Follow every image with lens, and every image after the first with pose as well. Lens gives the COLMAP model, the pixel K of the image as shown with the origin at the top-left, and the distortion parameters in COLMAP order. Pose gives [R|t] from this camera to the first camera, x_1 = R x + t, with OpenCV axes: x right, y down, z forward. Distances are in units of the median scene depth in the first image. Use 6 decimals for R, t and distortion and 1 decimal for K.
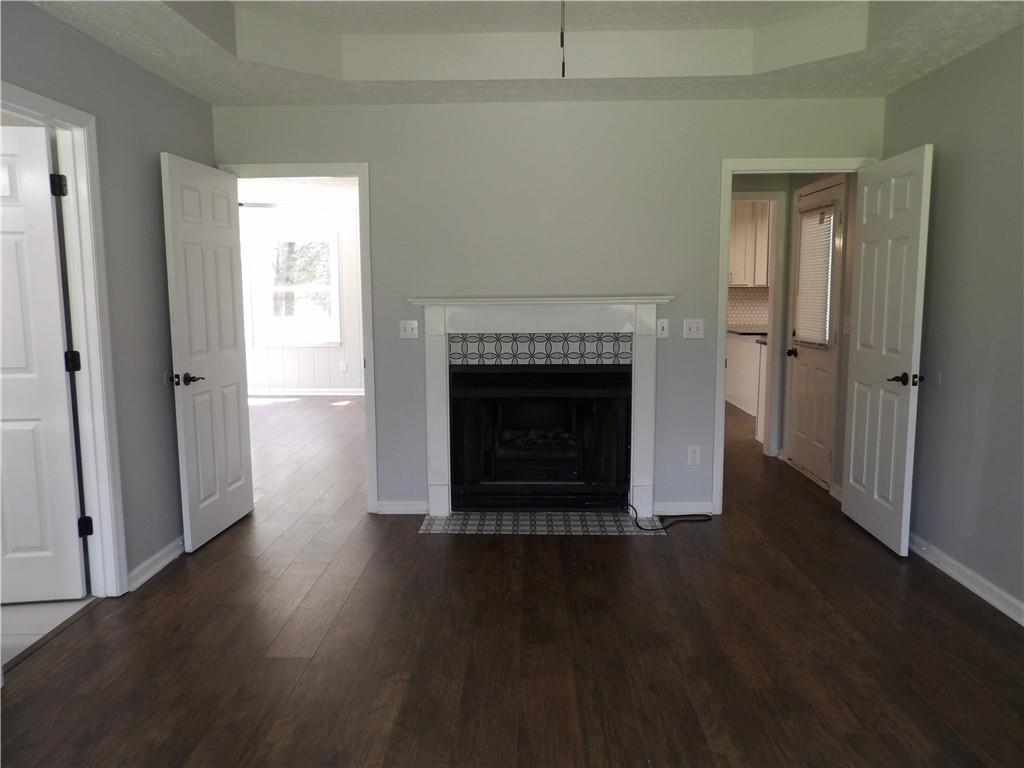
lens RADIAL K [[731.3, 0, 512.7], [0, 731.3, 381.1], [0, 0, 1]] dist [0.007369, 0.000970]
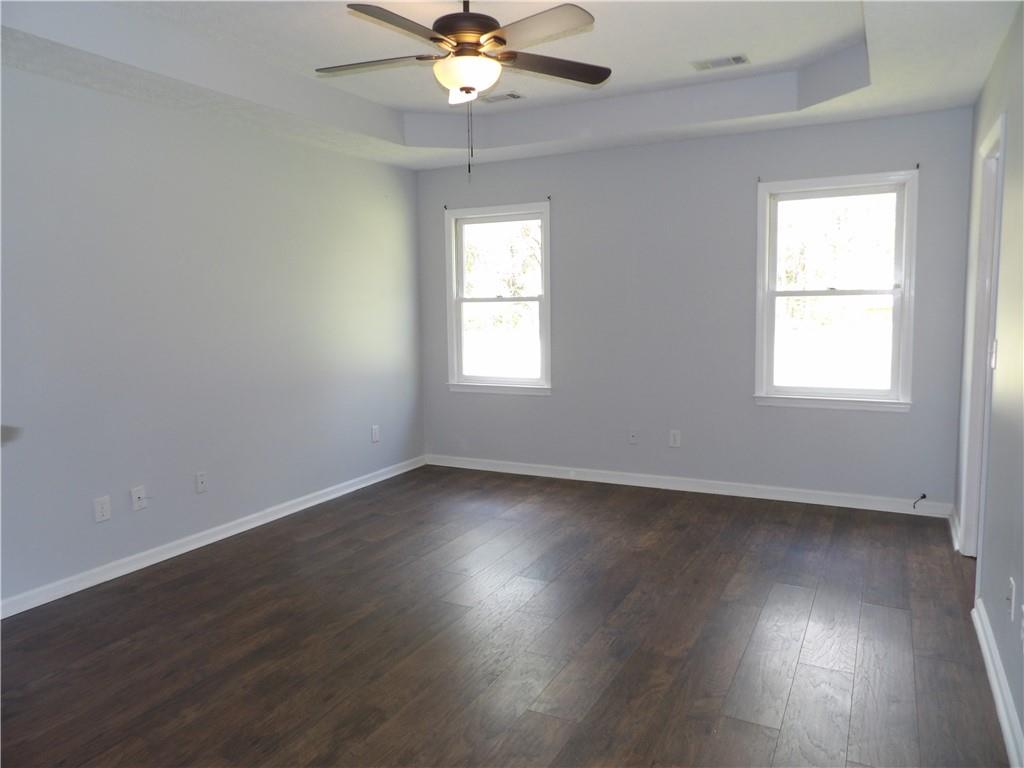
lens RADIAL K [[731.3, 0, 512.8], [0, 731.3, 381.9], [0, 0, 1]] dist [0.007369, 0.000970]
pose [[-0.897201, -0.029813, 0.440615, -0.383887], [0.077901, 0.971389, 0.224353, -0.161841], [-0.434698, 0.235615, -0.869209, 1.268645]]
